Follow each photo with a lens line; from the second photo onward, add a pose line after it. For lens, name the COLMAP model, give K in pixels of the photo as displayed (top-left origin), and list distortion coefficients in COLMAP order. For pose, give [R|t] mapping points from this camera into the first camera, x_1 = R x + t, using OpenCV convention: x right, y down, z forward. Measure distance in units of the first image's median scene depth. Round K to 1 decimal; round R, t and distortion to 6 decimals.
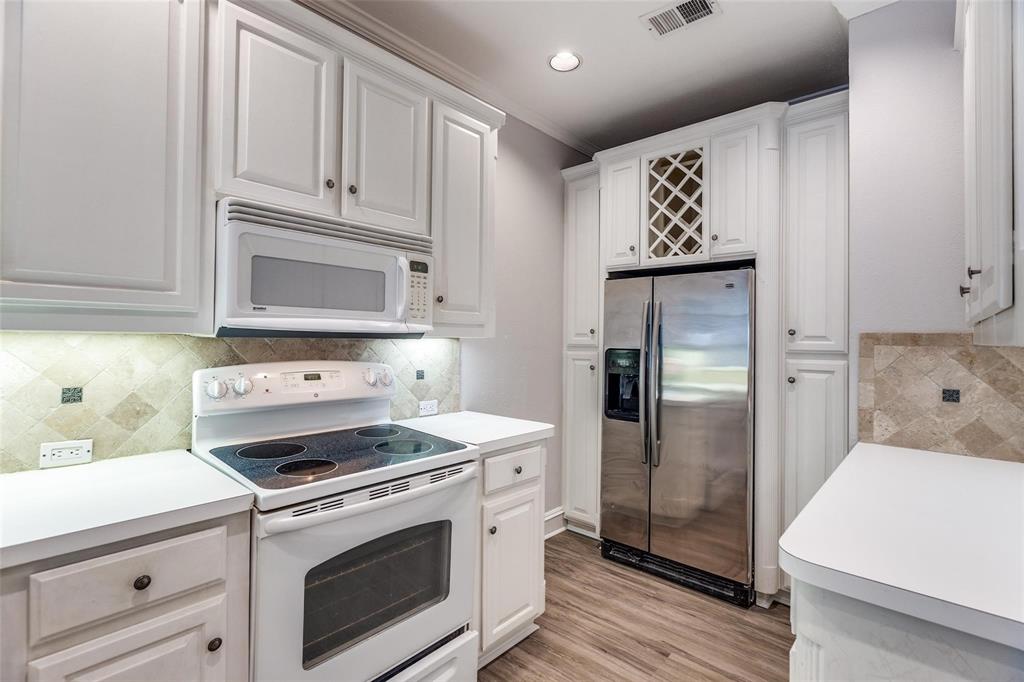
lens RADIAL K [[471.4, 0, 514.4], [0, 471.4, 331.3], [0, 0, 1]] dist [-0.005539, -0.000205]
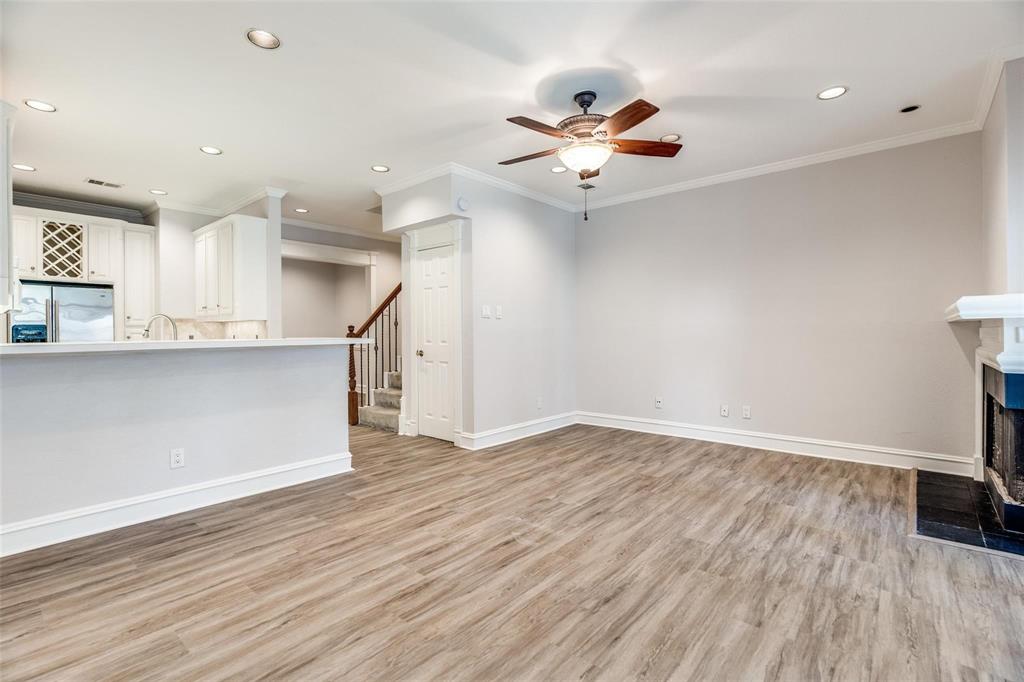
lens RADIAL K [[471.4, 0, 513.4], [0, 471.4, 334.1], [0, 0, 1]] dist [-0.005539, -0.000205]
pose [[-0.020334, -0.014876, 0.999683, -1.643365], [-0.004459, 0.999881, 0.014789, 0.037609], [-0.999783, -0.004156, -0.020398, -0.813254]]
